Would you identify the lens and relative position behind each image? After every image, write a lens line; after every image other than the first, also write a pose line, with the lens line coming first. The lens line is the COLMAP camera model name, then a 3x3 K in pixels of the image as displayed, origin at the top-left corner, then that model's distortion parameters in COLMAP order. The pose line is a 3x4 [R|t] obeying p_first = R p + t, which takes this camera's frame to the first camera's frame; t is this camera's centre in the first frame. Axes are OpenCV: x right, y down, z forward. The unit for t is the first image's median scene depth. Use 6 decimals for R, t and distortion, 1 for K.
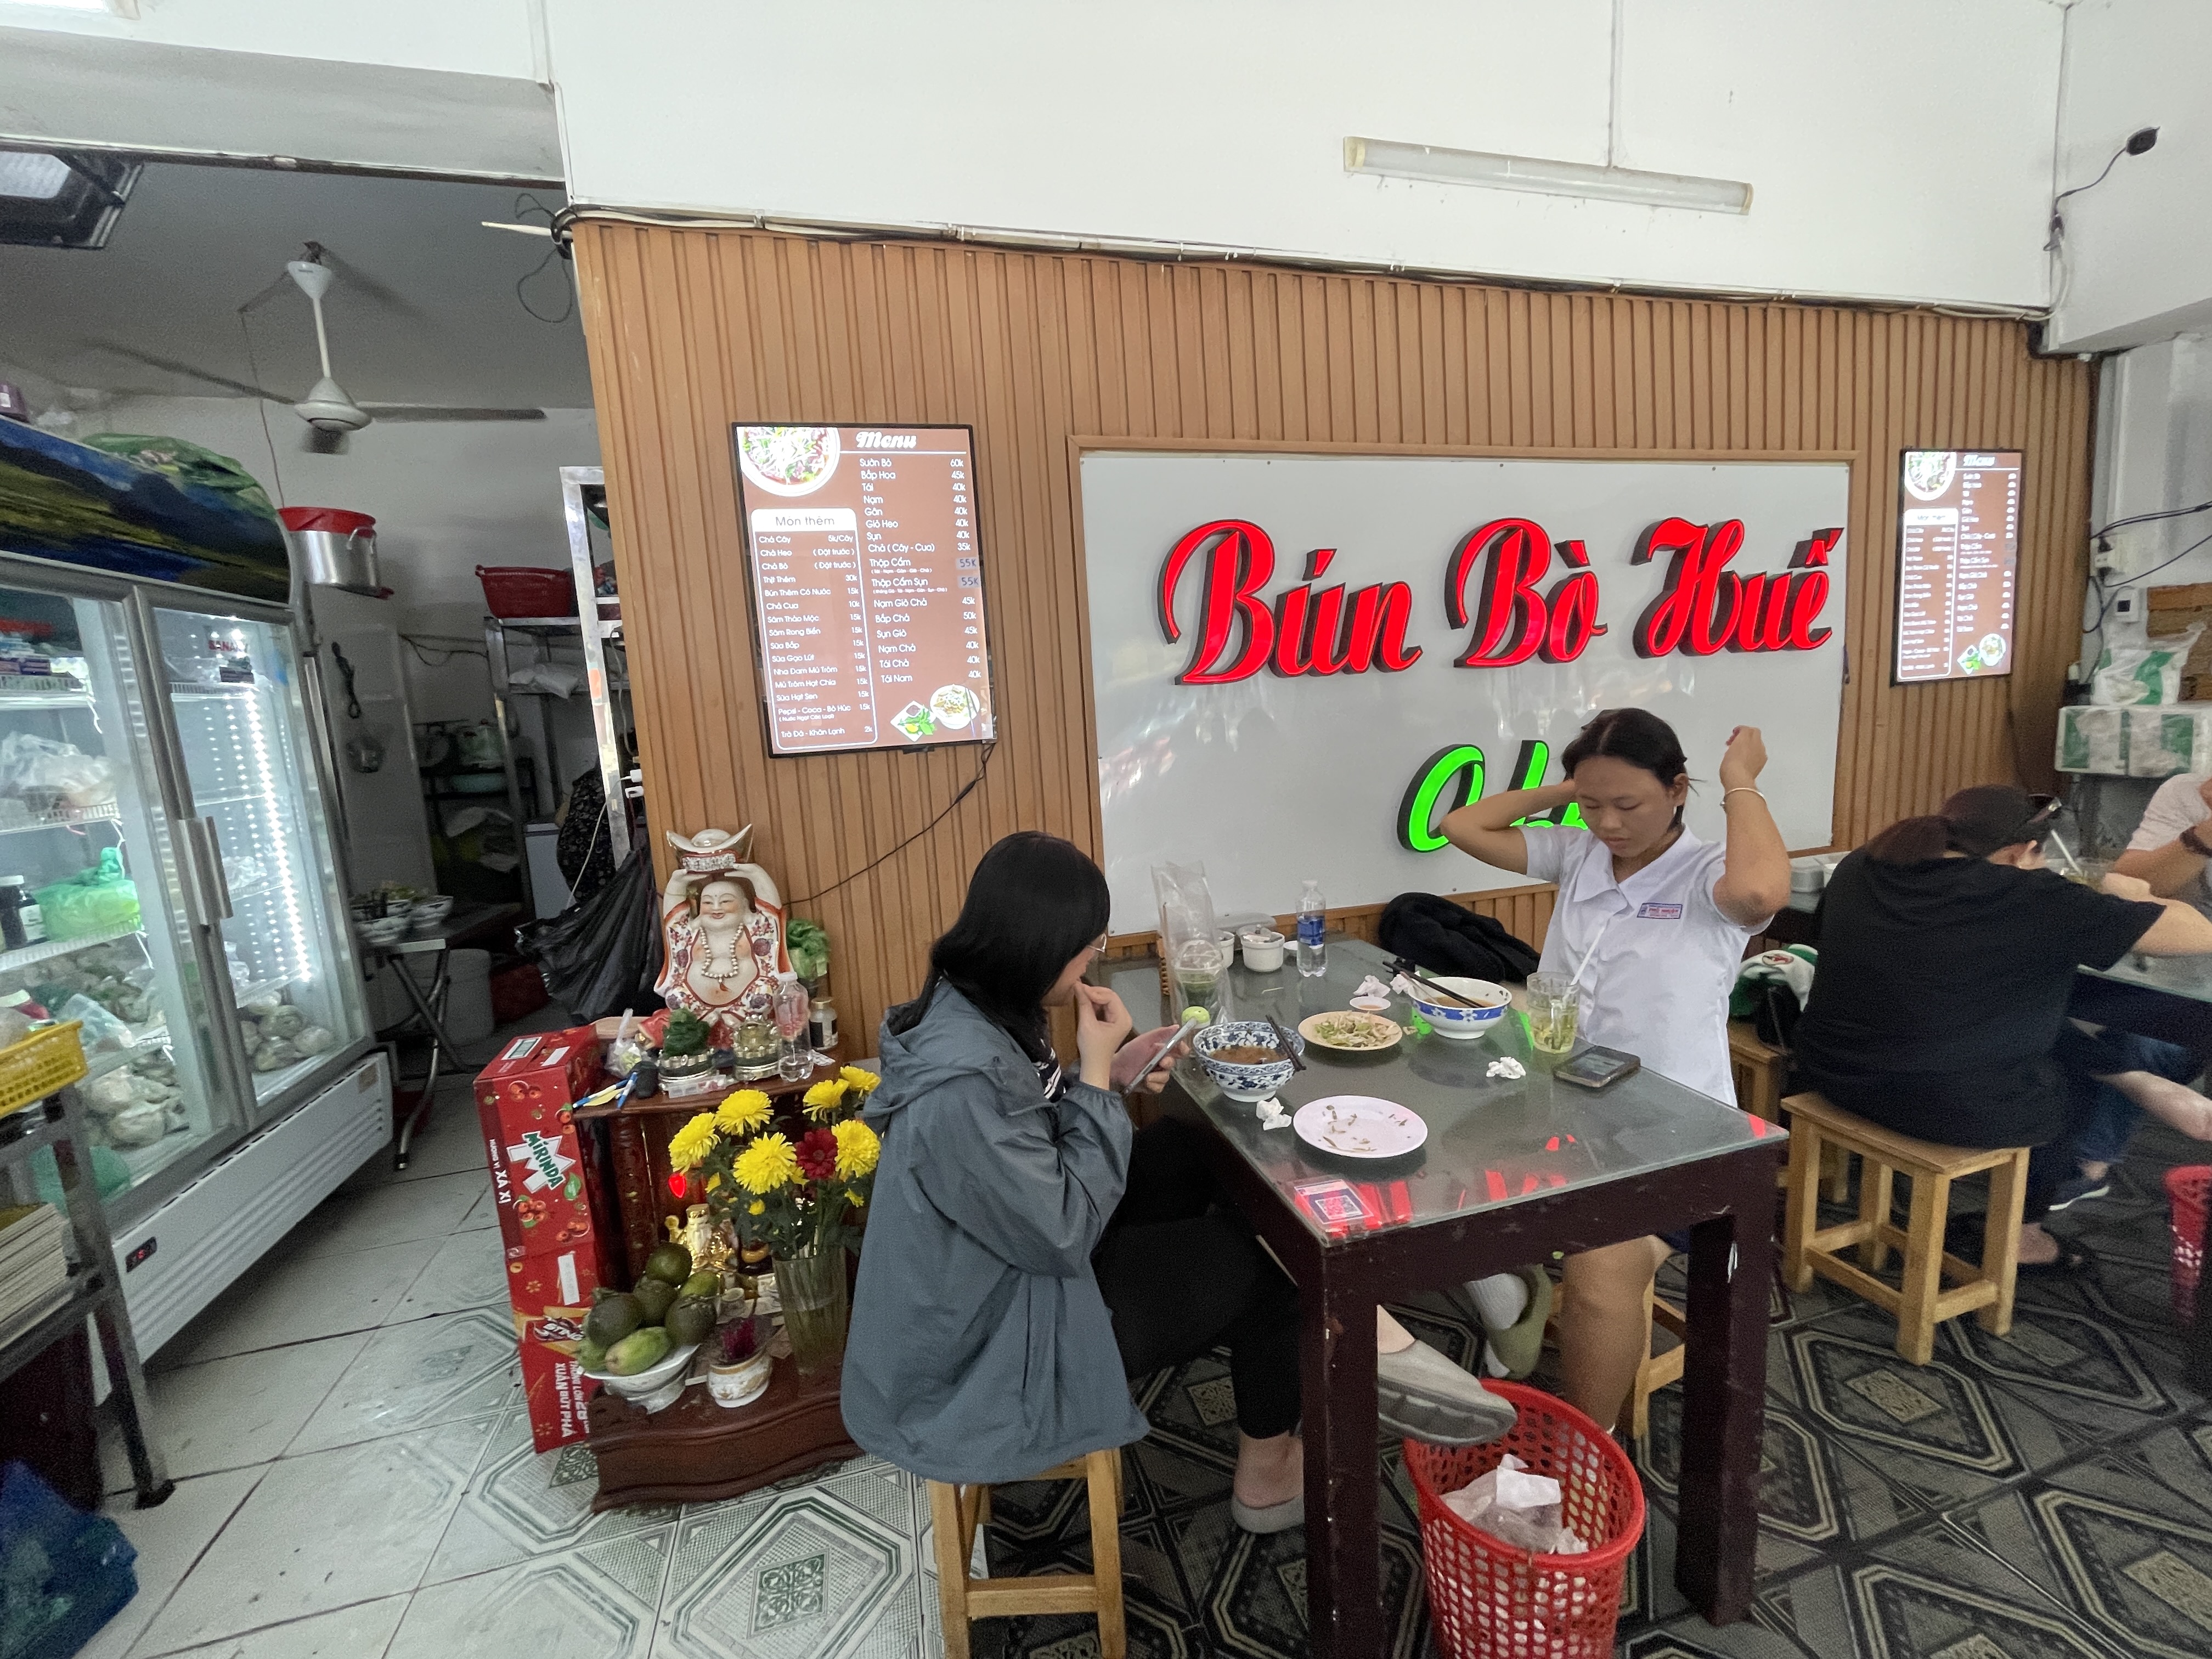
lens RADIAL K [[895.6, 0, 1097.4], [0, 895.6, 825.3], [0, 0, 1]] dist [-0.006063, 0.001934]
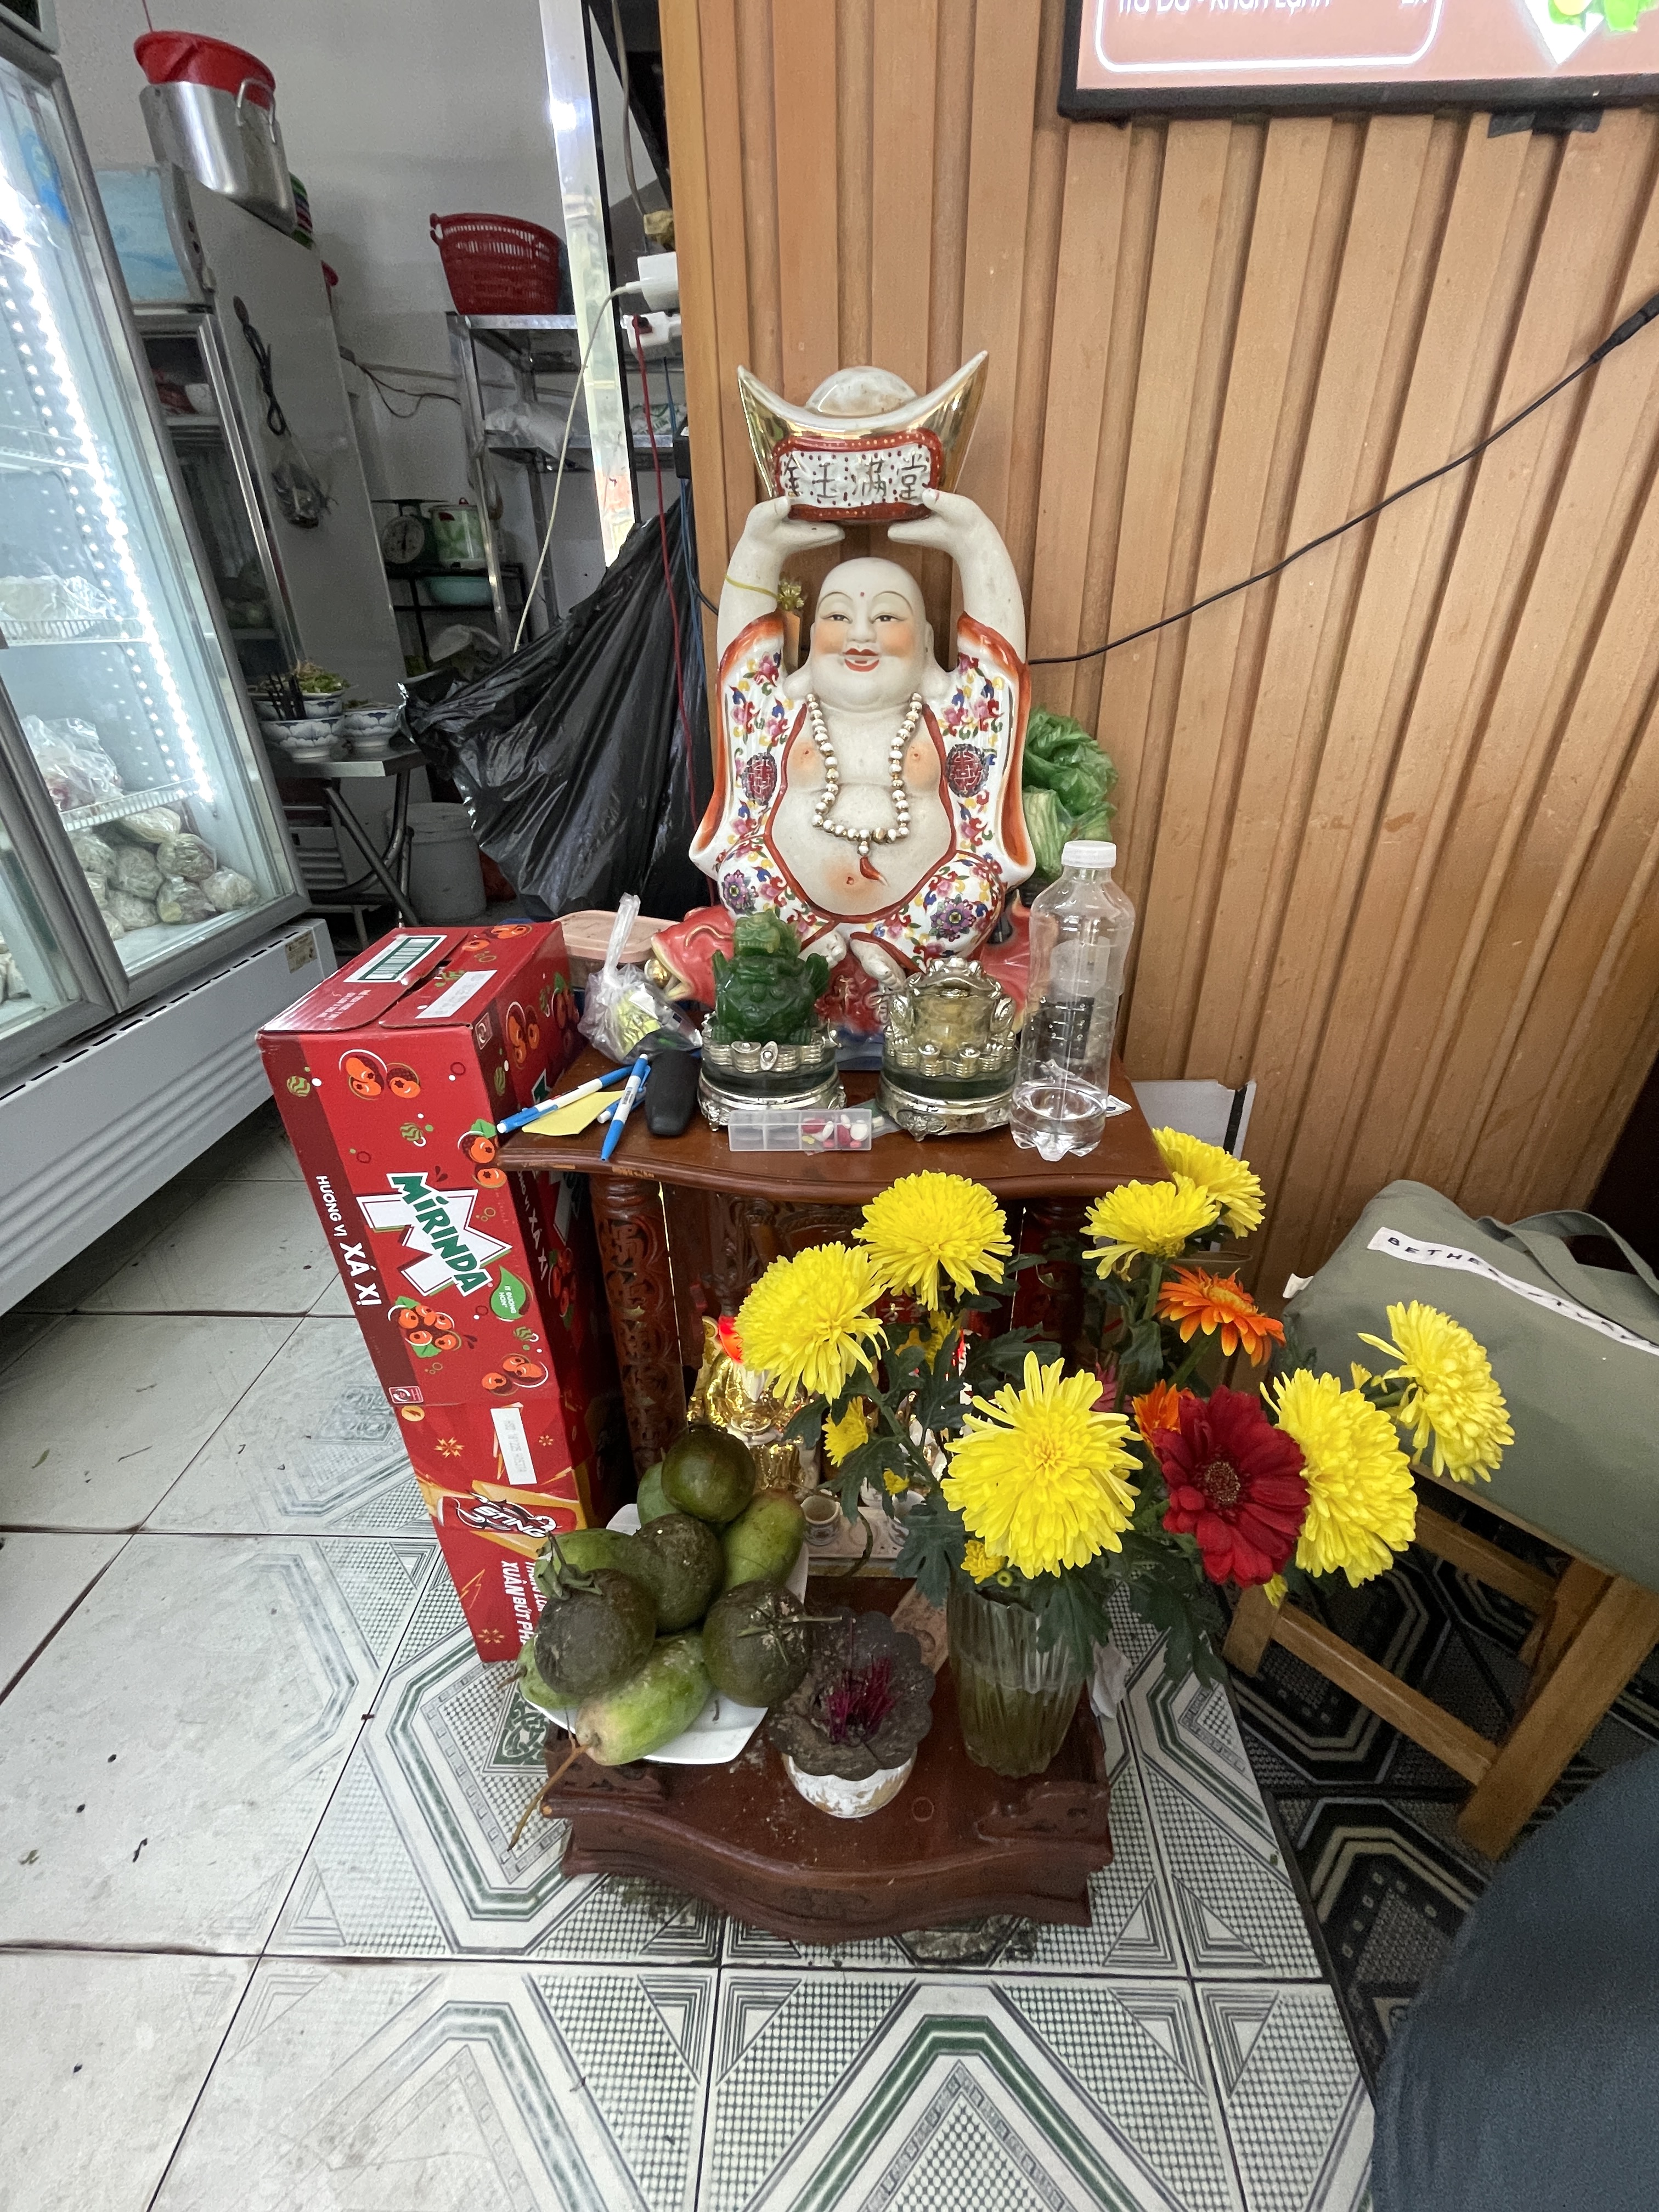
lens RADIAL K [[895.6, 0, 833.6], [0, 895.6, 1105.1], [0, 0, 1]] dist [-0.006063, 0.001934]
pose [[0.957377, 0.180817, -0.225243, -0.329518], [-0.086526, 0.923540, 0.373613, 0.134400], [0.275576, -0.338199, 0.899822, 0.632145]]
